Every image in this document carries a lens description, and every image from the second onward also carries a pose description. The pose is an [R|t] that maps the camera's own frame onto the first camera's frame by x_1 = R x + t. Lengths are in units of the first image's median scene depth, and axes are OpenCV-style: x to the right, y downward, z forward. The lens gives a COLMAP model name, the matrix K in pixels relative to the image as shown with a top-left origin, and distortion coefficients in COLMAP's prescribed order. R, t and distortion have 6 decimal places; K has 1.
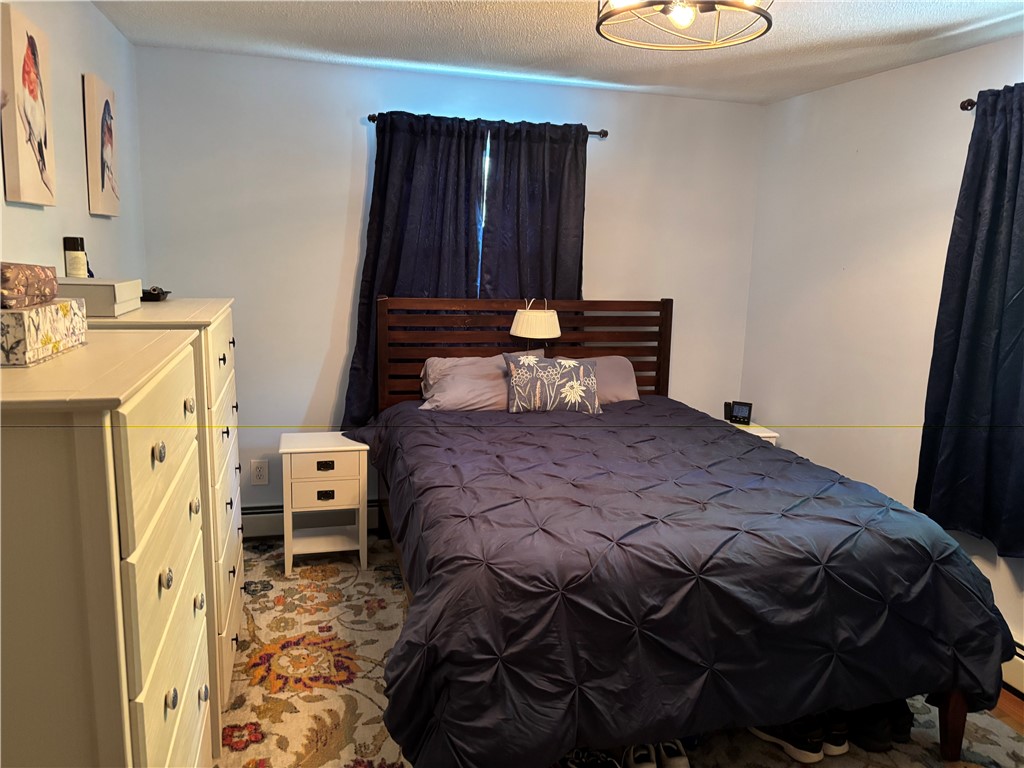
lens RADIAL K [[771.7, 0, 512.9], [0, 771.7, 391.3], [0, 0, 1]] dist [0.057112, -0.056471]
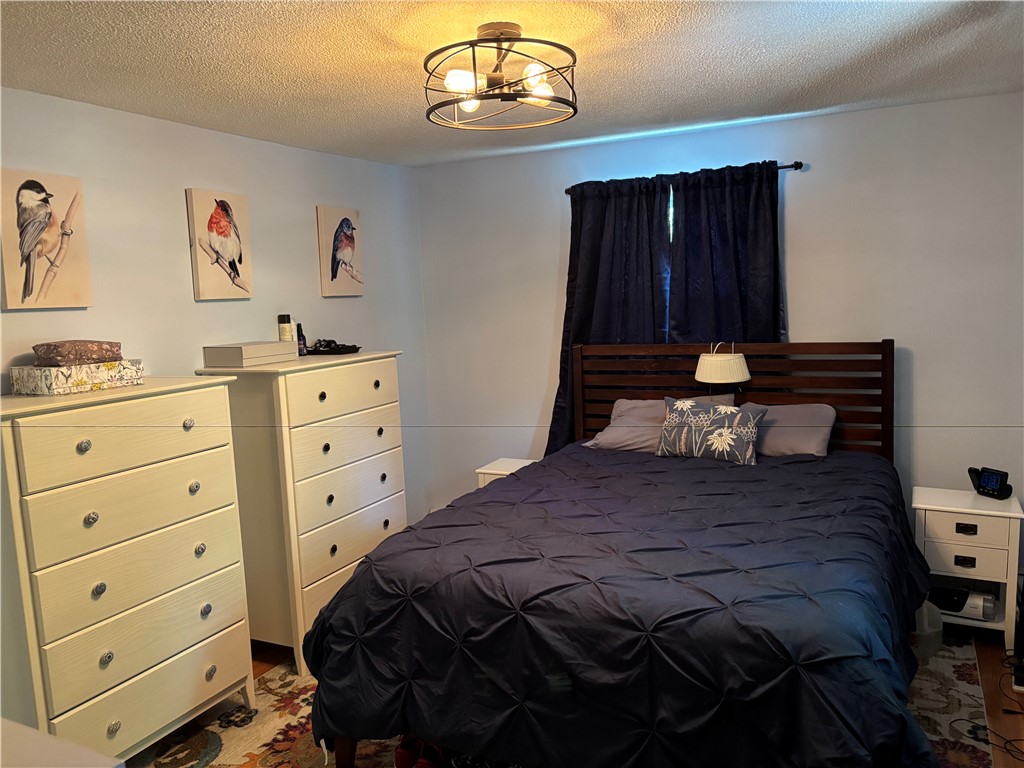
lens RADIAL K [[771.7, 0, 513.1], [0, 771.7, 383.4], [0, 0, 1]] dist [0.057112, -0.056471]
pose [[0.749319, 0.017627, -0.661975, 0.686038], [-0.055619, 0.997789, -0.036389, -0.025811], [0.659869, 0.064086, 0.748642, 0.133479]]
